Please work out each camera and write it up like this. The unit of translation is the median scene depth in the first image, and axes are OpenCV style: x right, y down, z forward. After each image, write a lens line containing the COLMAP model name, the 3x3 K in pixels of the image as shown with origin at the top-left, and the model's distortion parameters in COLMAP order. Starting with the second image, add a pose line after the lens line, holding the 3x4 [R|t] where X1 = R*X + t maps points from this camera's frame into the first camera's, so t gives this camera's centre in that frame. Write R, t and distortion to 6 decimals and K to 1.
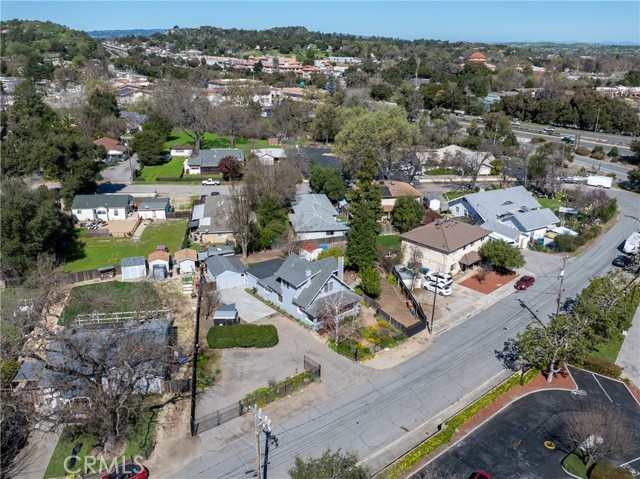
lens RADIAL K [[531.5, 0, 312.9], [0, 531.5, 234.0], [0, 0, 1]] dist [-0.041769, 0.005695]
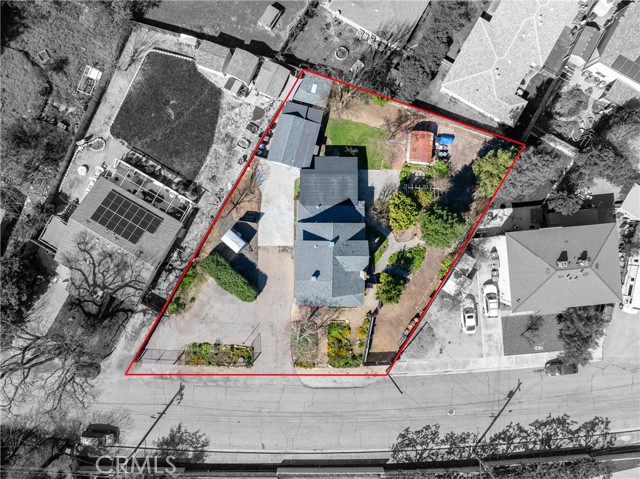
lens RADIAL K [[449.9, 0, 299.3], [0, 449.9, 230.2], [0, 0, 1]] dist [-0.034497, -0.003044]
pose [[0.772142, 0.635125, -0.020303, -0.048730], [-0.203619, 0.277559, 0.938883, -0.508038], [0.601943, -0.720817, 0.343638, 0.603743]]
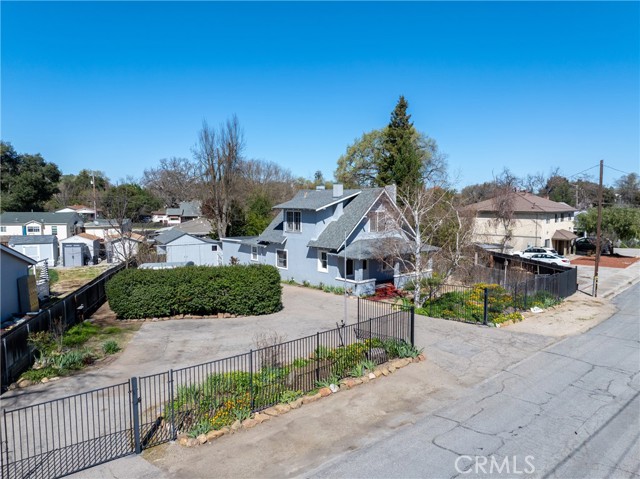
lens RADIAL K [[449.9, 0, 322.9], [0, 449.9, 240.6], [0, 0, 1]] dist [-0.034497, -0.003044]
pose [[0.998022, -0.014844, 0.061089, -0.038903], [0.030290, 0.965037, -0.260359, 0.179148], [-0.055089, 0.261695, 0.963577, 0.458772]]
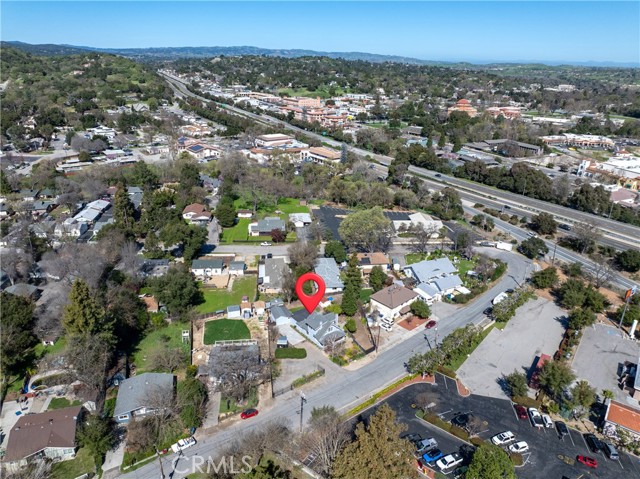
lens RADIAL K [[449.9, 0, 322.0], [0, 449.9, 242.2], [0, 0, 1]] dist [-0.034497, -0.003044]
pose [[0.999527, 0.020428, -0.022985, 0.023537], [-0.019391, 0.998822, 0.044484, -0.258179], [0.023867, -0.044017, 0.998746, -0.617406]]
